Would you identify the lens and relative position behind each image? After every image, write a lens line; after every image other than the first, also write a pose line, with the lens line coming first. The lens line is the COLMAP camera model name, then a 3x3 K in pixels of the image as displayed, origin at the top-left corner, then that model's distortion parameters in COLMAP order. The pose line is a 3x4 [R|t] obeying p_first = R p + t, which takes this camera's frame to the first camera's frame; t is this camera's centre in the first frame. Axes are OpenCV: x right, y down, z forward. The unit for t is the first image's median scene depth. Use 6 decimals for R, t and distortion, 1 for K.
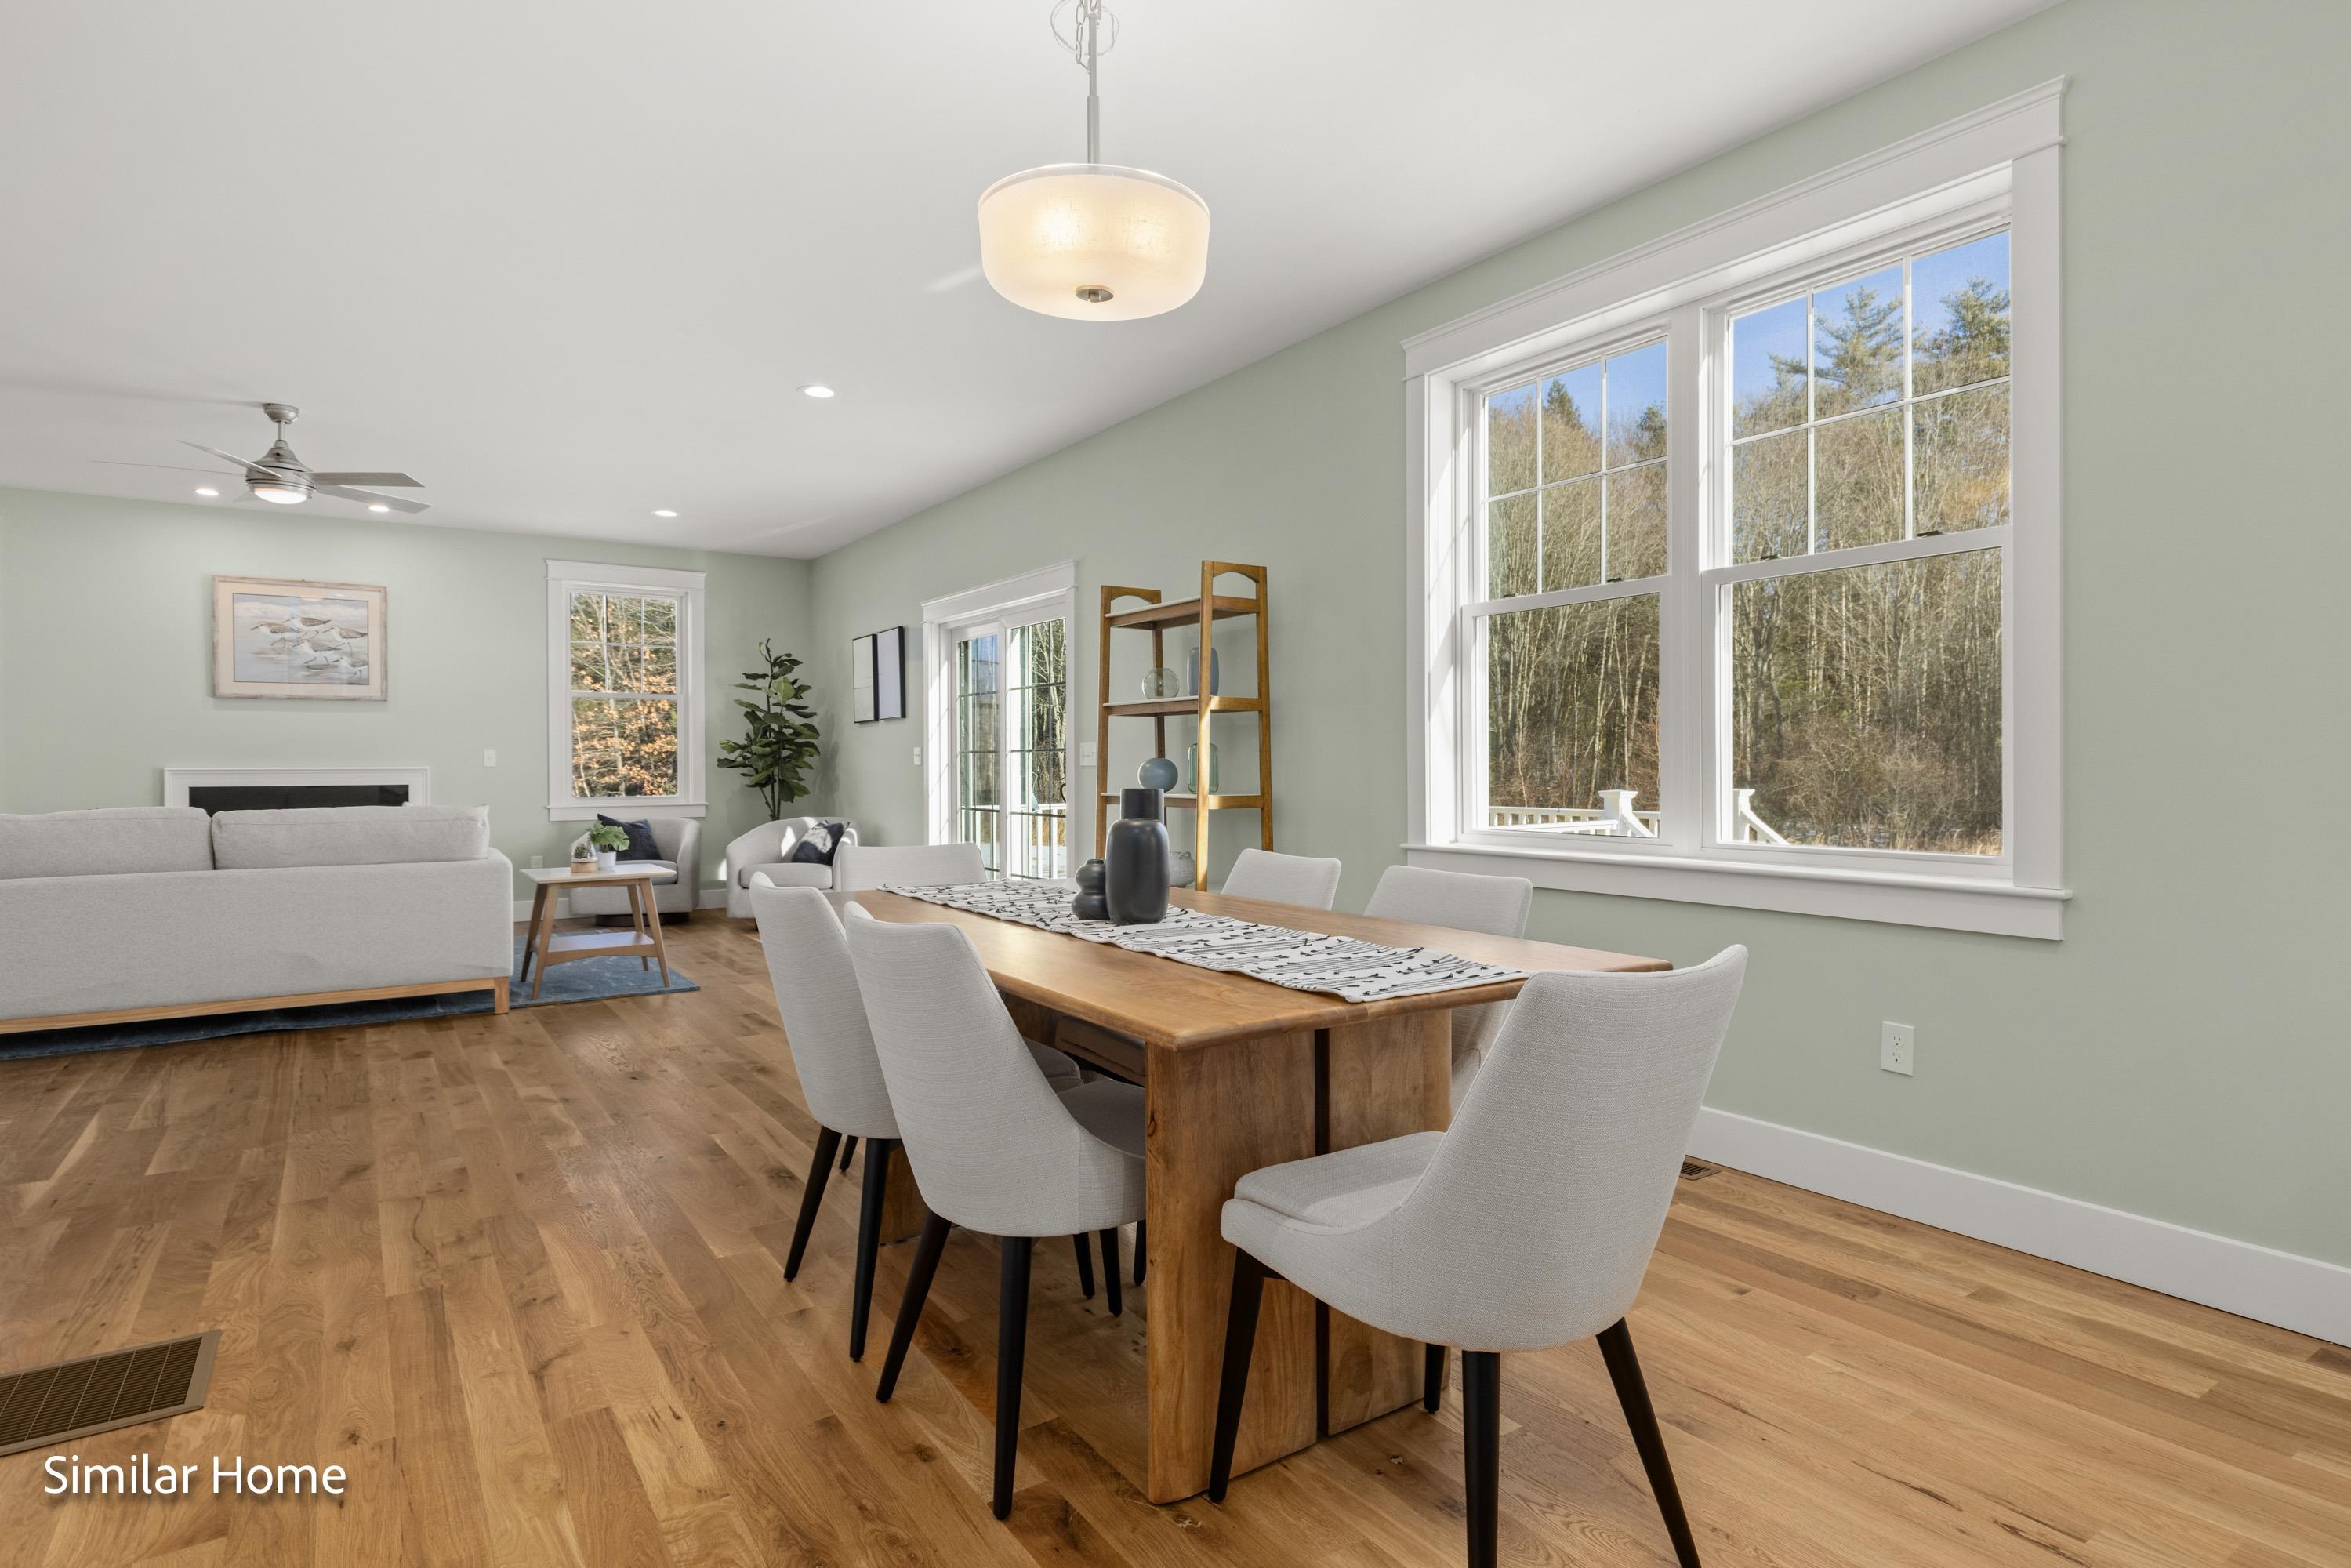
lens RADIAL K [[1238.1, 0, 1175.5], [0, 1238.1, 784.0], [0, 0, 1]] dist [-0.002873, -0.000782]
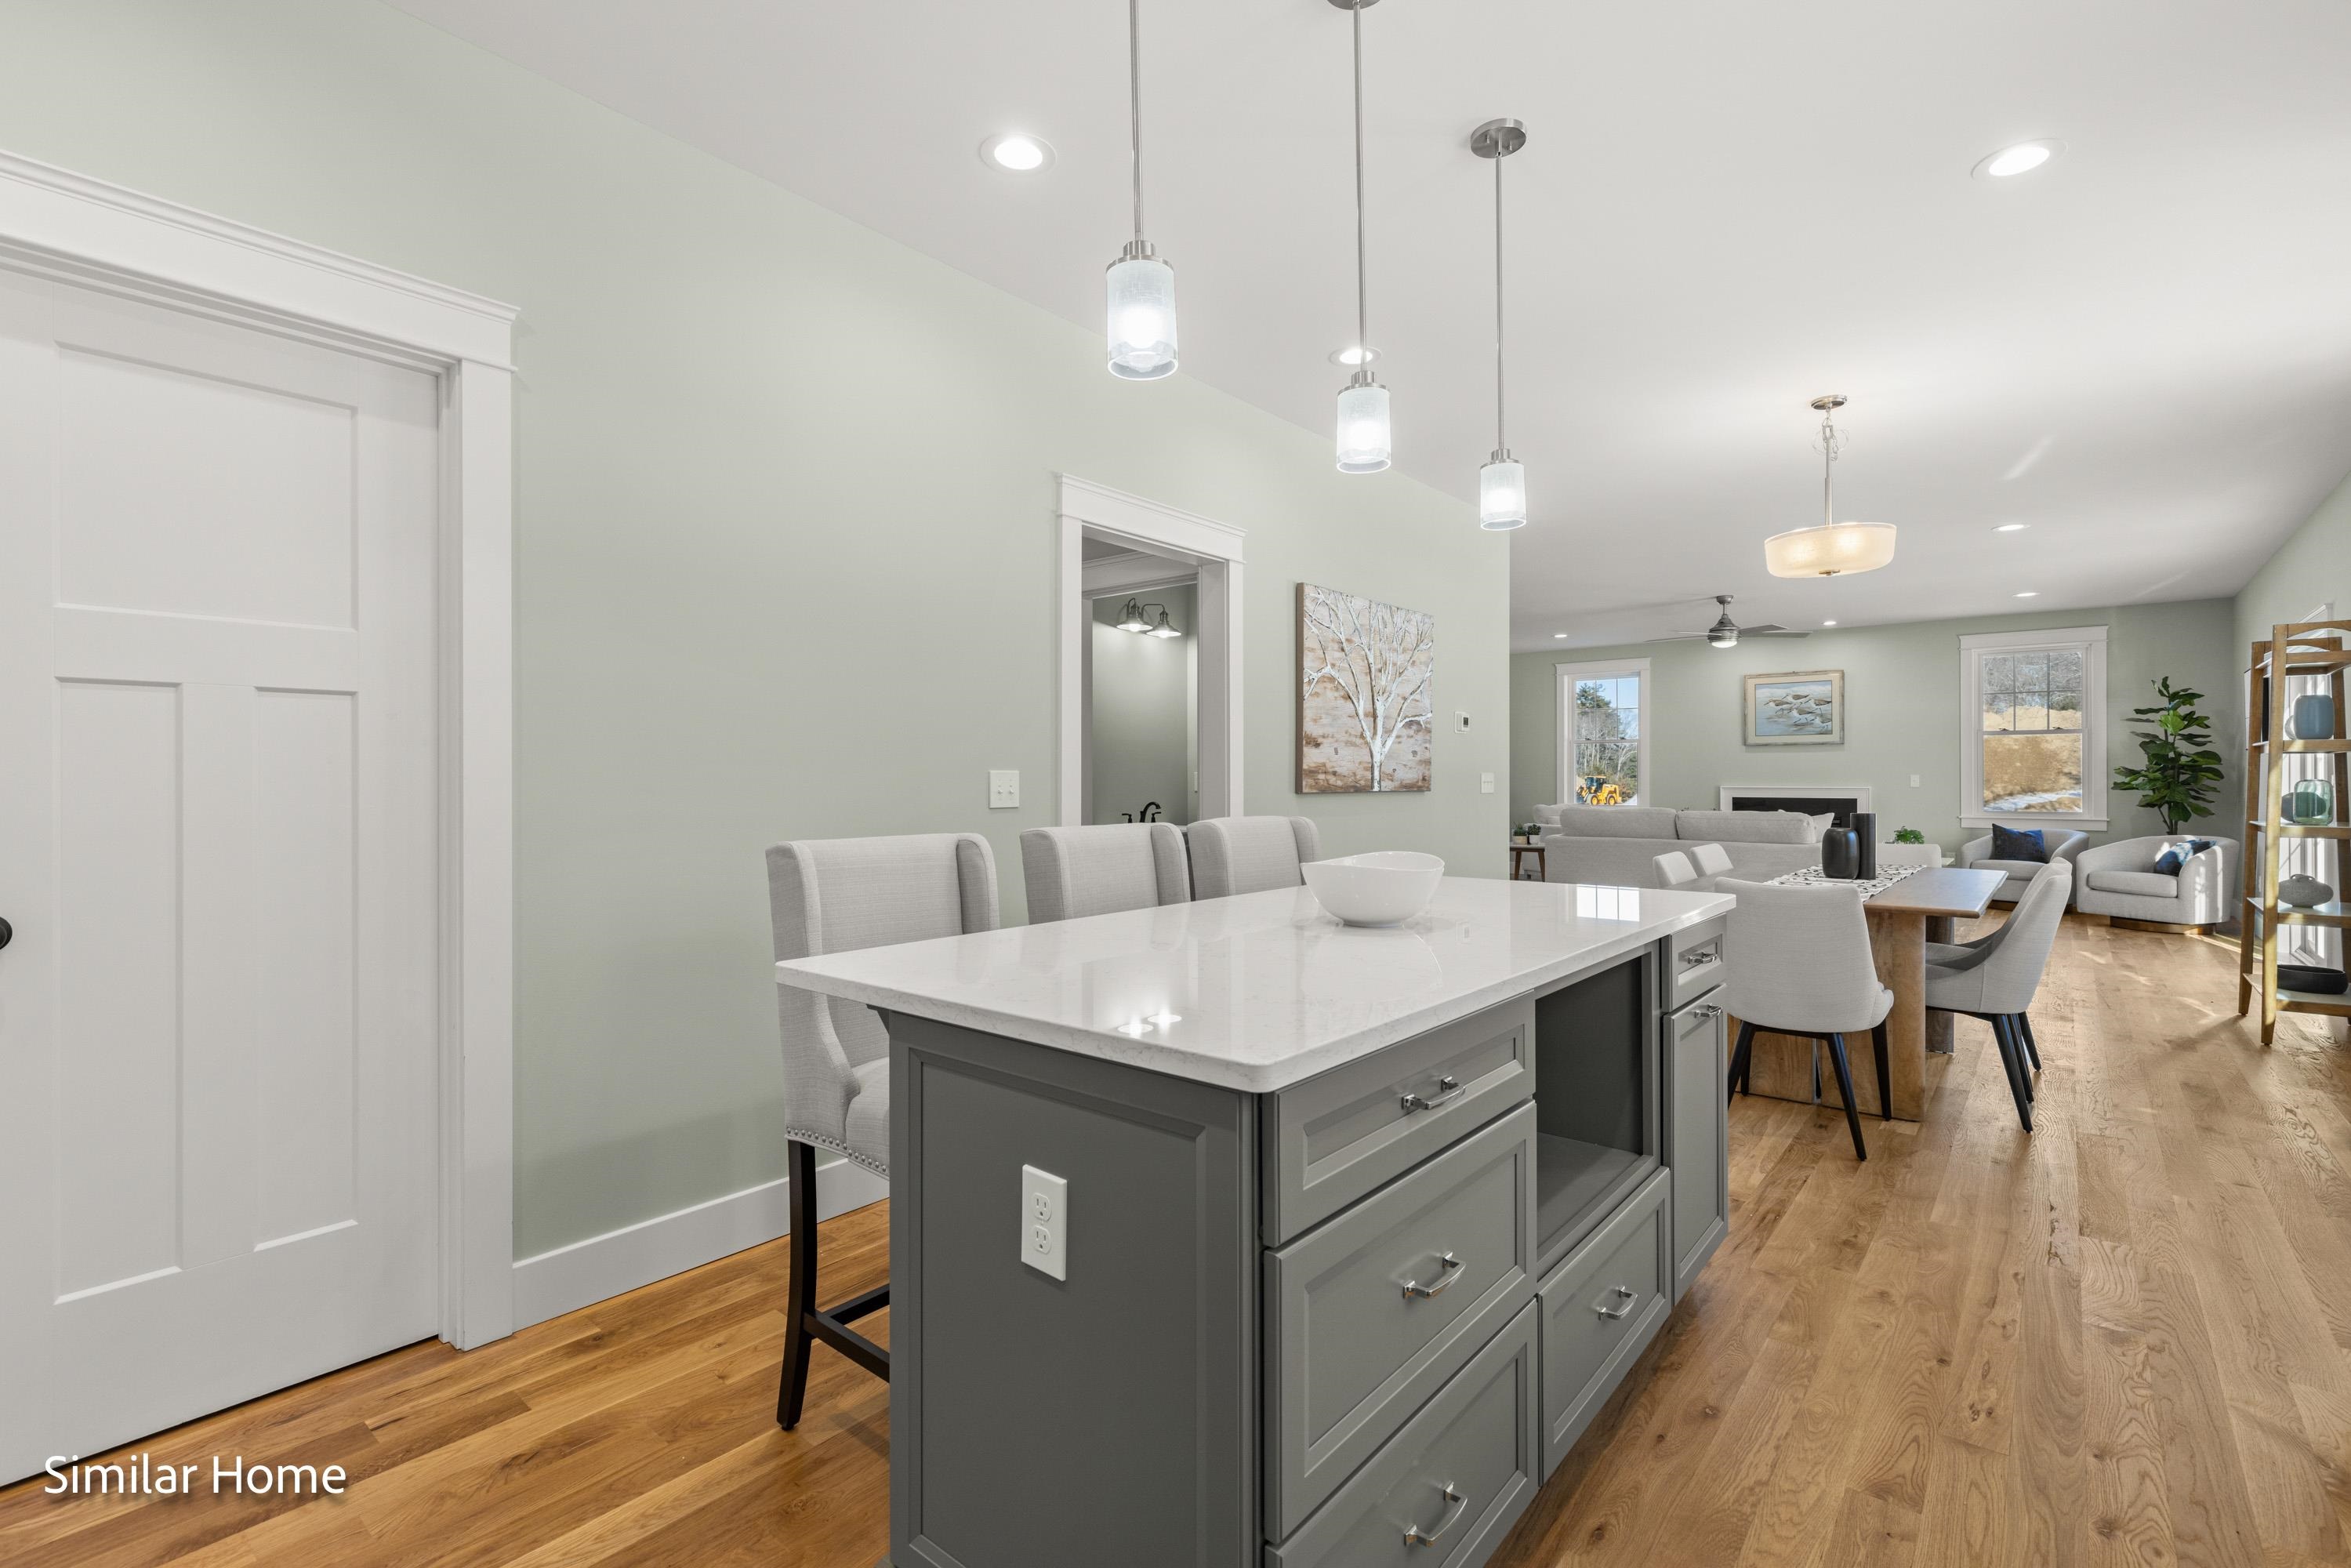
lens RADIAL K [[1054.8, 0, 1175.5], [0, 1054.8, 784.0], [0, 0, 1]] dist [-0.001263, -0.000271]
pose [[0.271830, 0.008427, -0.962308, 0.410375], [-0.014319, 0.999886, 0.004711, -0.011418], [0.962239, 0.012499, 0.271920, -0.162741]]
